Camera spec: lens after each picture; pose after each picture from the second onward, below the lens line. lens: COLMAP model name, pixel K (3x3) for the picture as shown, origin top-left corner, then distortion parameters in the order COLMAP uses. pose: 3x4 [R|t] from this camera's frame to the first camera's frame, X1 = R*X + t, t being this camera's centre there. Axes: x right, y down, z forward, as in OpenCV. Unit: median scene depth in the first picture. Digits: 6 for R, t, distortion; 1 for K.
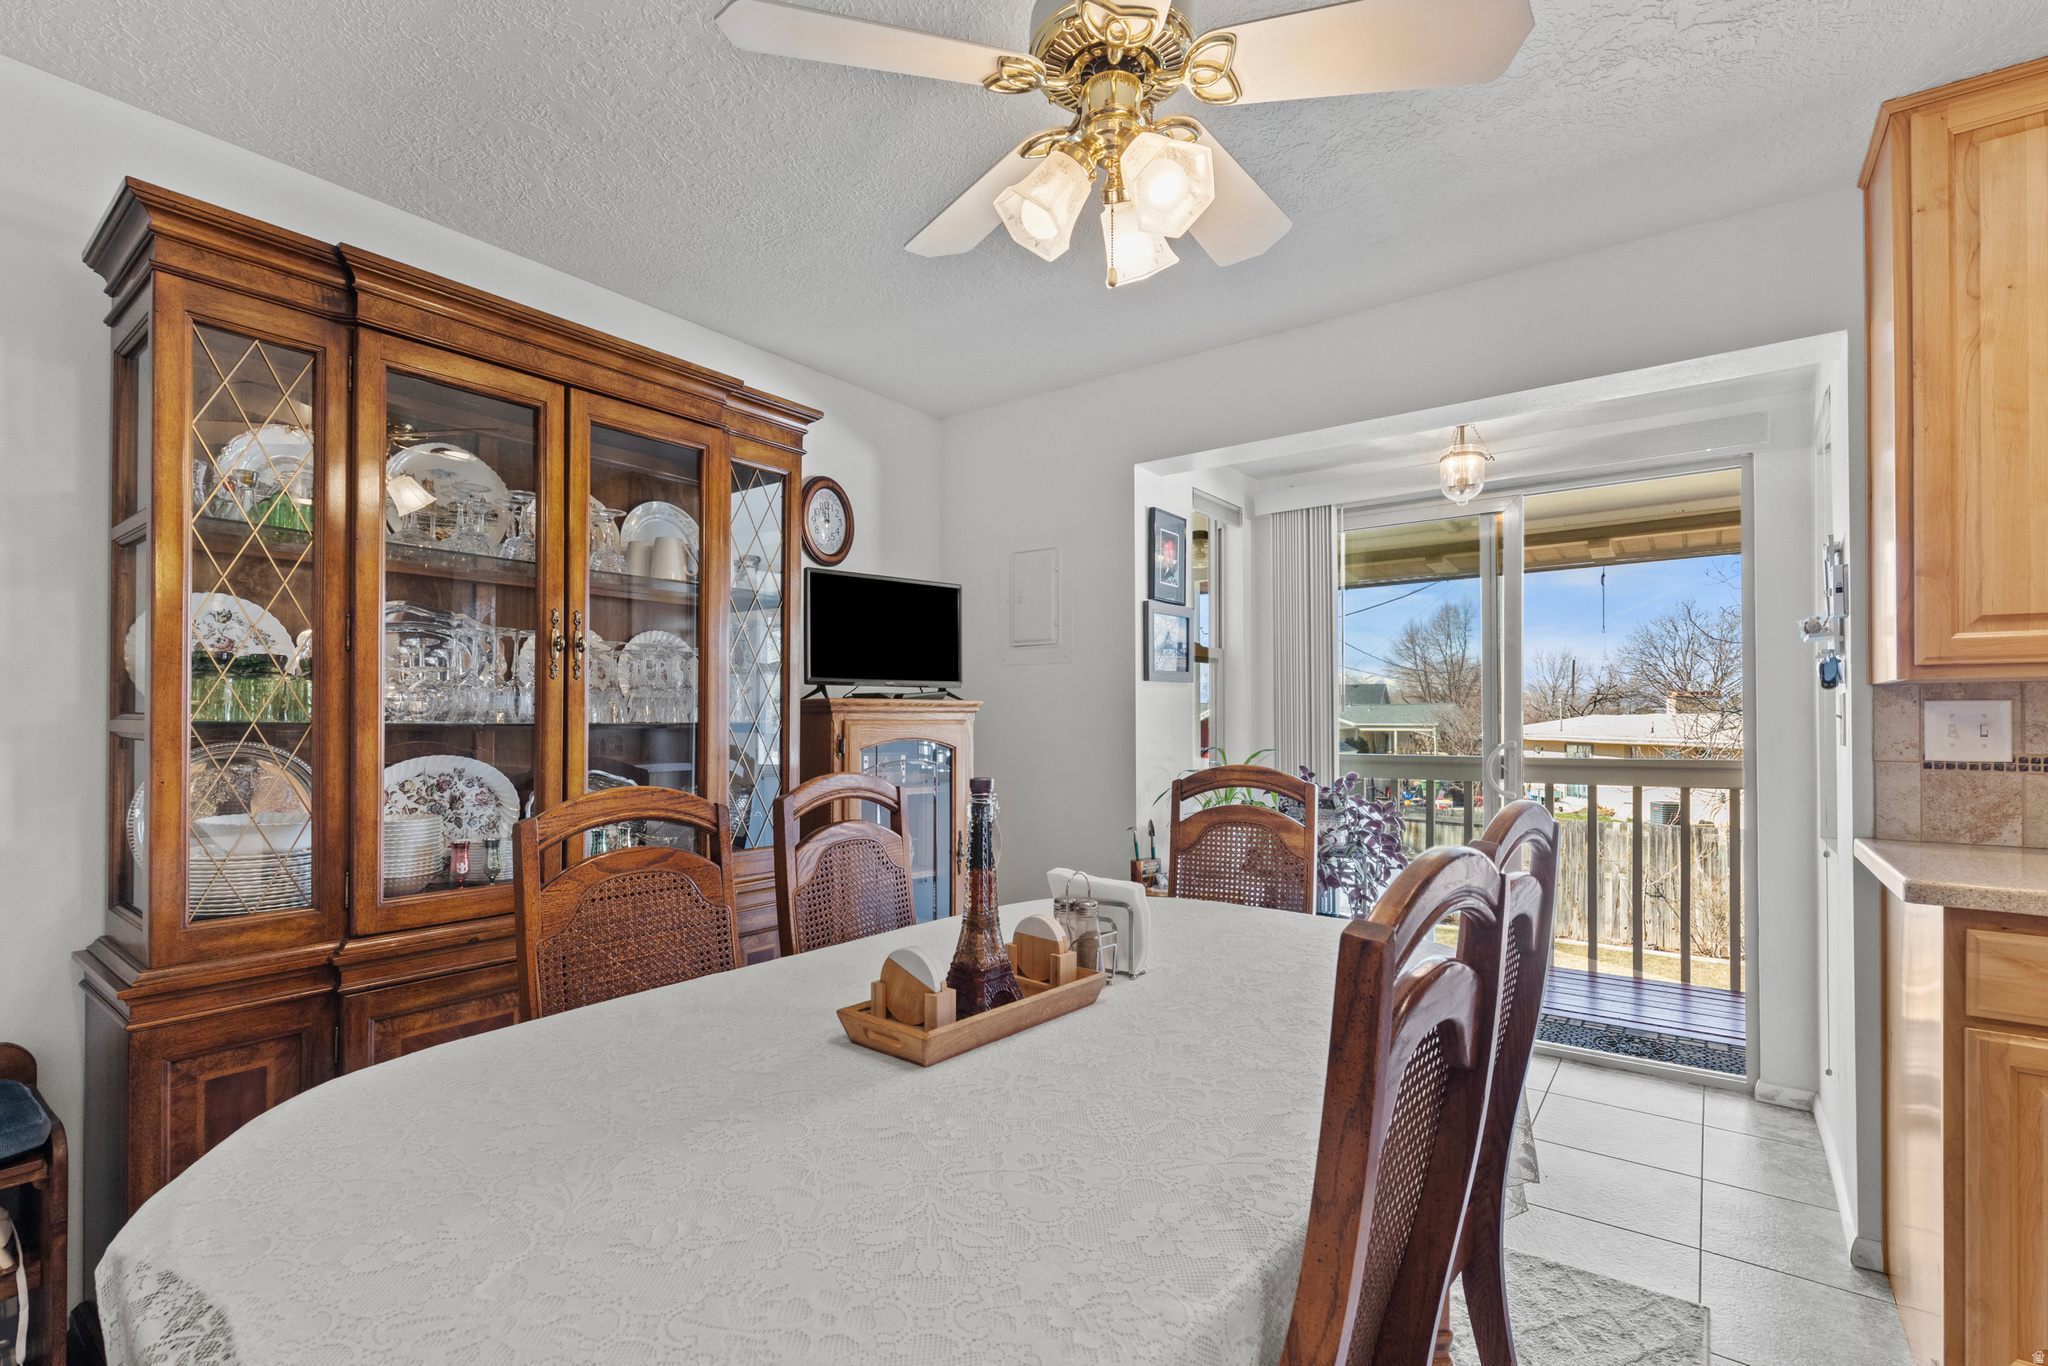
lens RADIAL K [[934.0, 0, 989.3], [0, 934.0, 715.8], [0, 0, 1]] dist [0.005790, -0.001919]
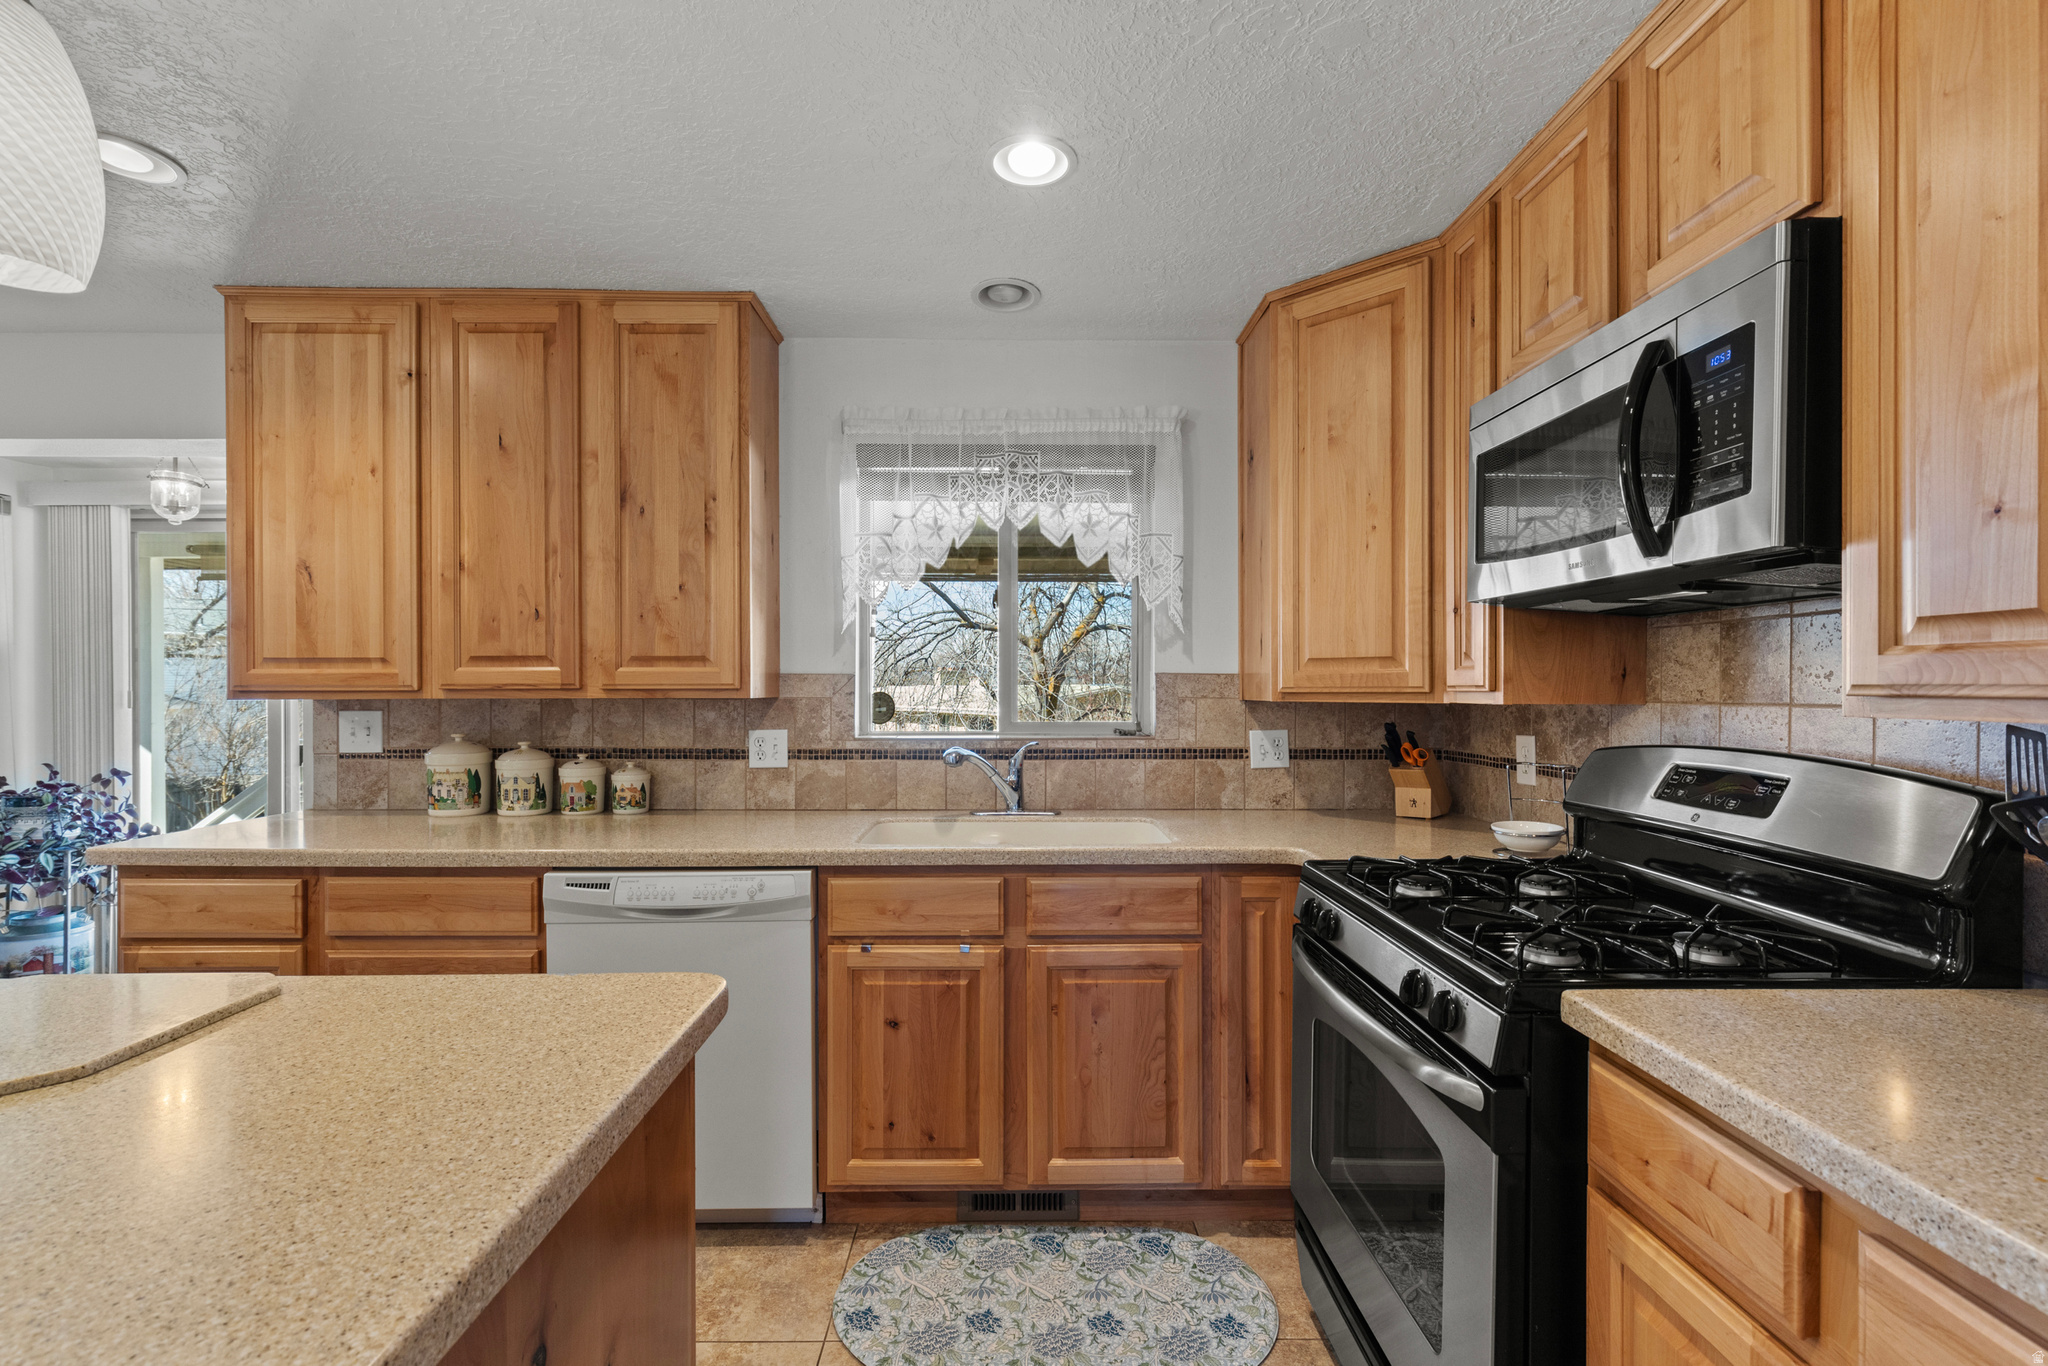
lens RADIAL K [[934.0, 0, 1017.0], [0, 934.0, 688.5], [0, 0, 1]] dist [0.005790, -0.001919]
pose [[0.789866, -0.000205, 0.613280, 0.968729], [-0.001687, 0.999995, 0.002506, -0.057017], [-0.613278, -0.003014, 0.789862, -0.775033]]
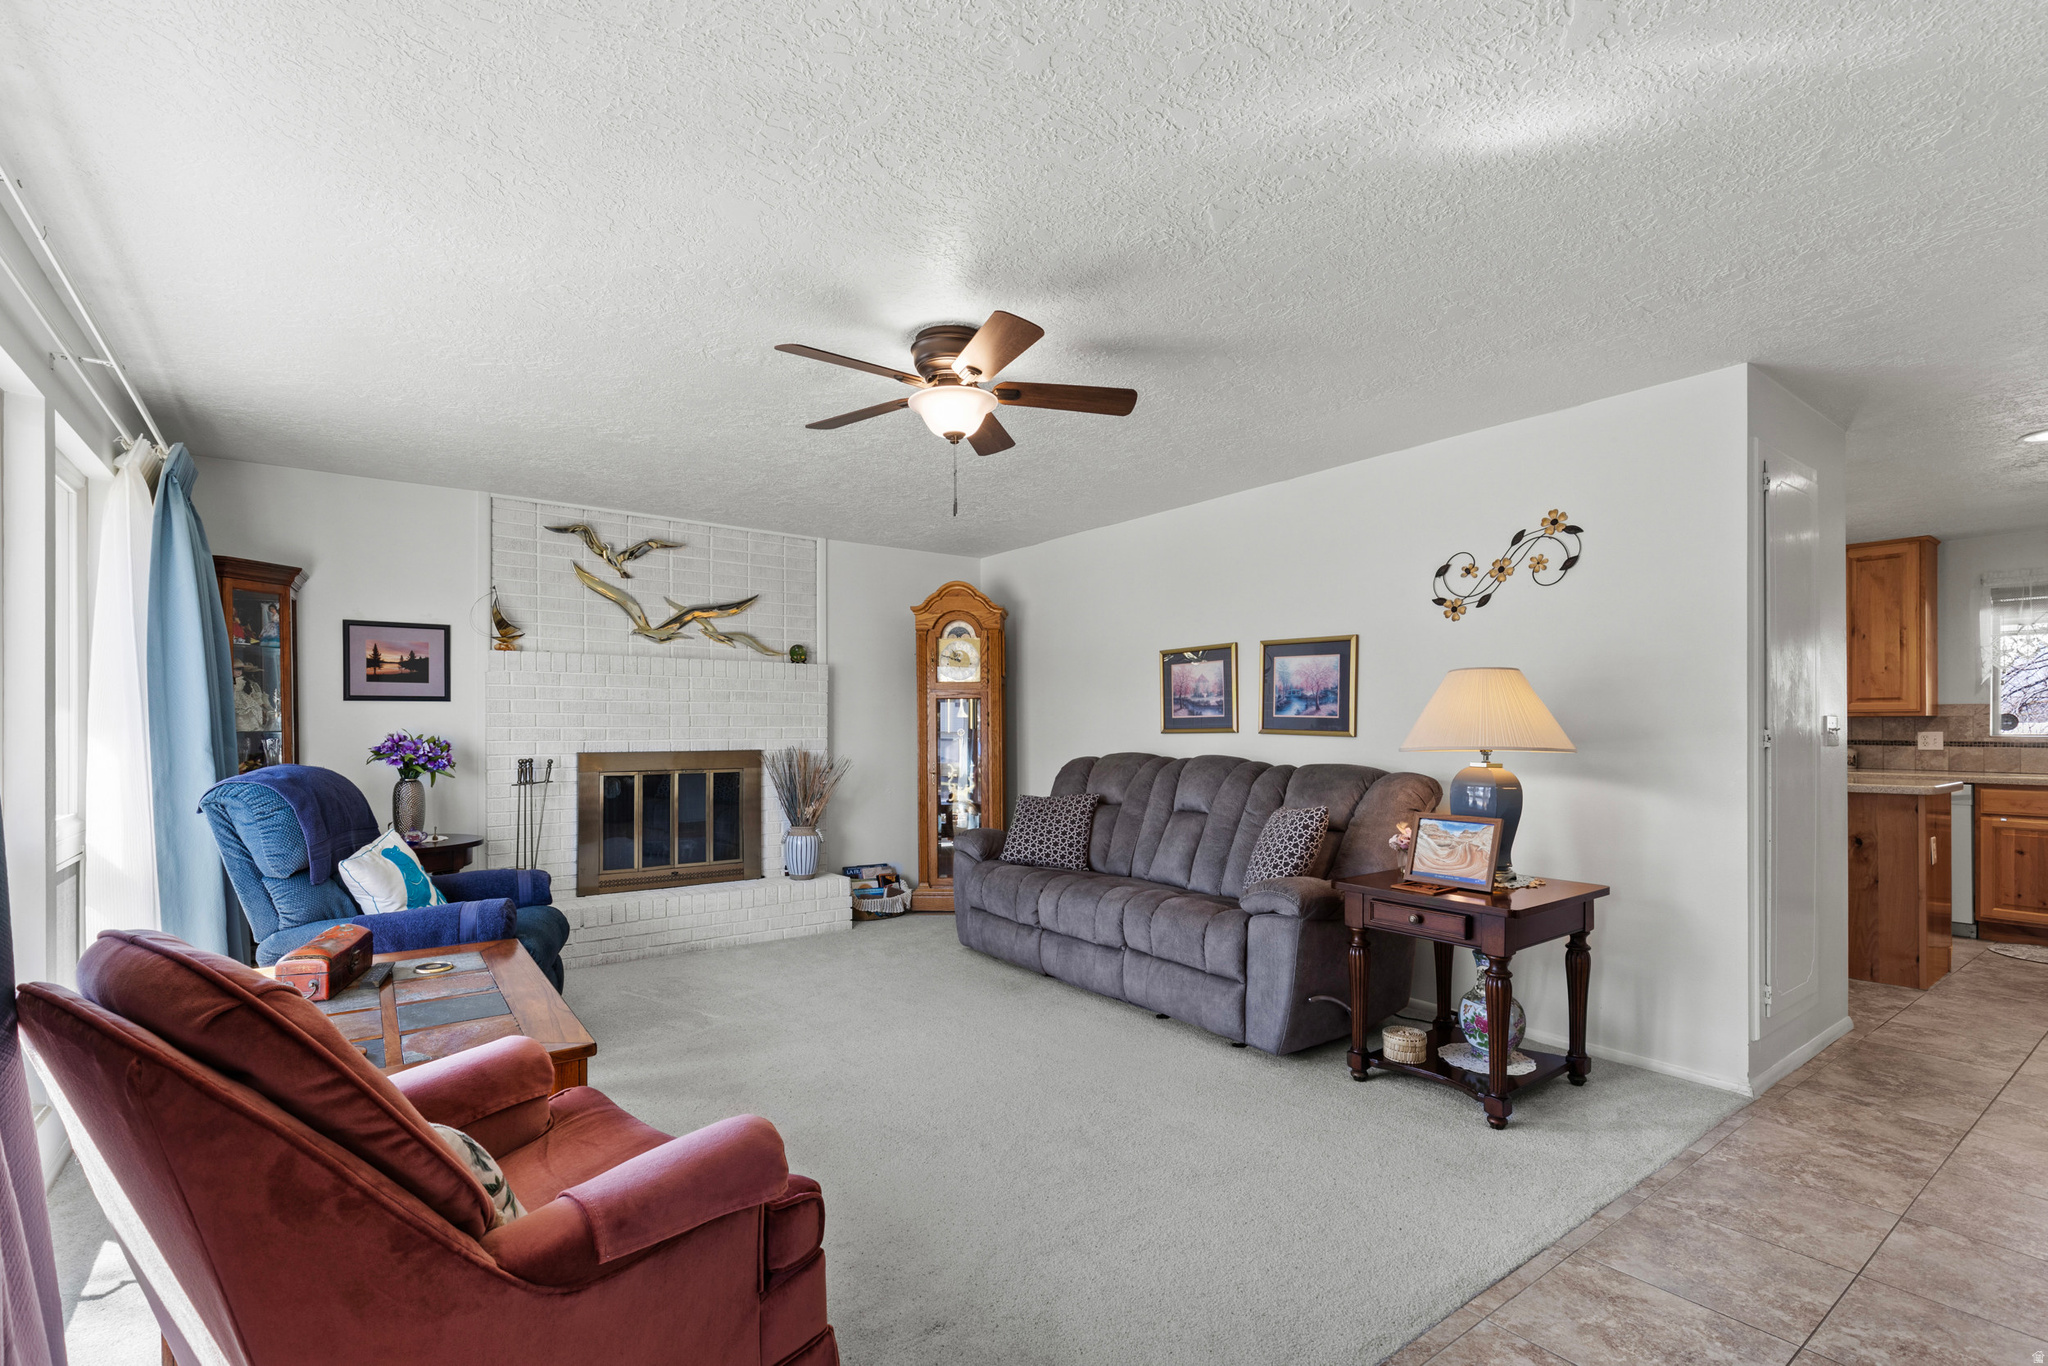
lens RADIAL K [[934.0, 0, 1016.0], [0, 934.0, 721.0], [0, 0, 1]] dist [0.005790, -0.001919]
pose [[0.961943, 0.001881, -0.273243, -0.492610], [-0.002042, 0.999998, -0.000305, -0.015286], [0.273242, 0.000852, 0.961945, -3.165497]]
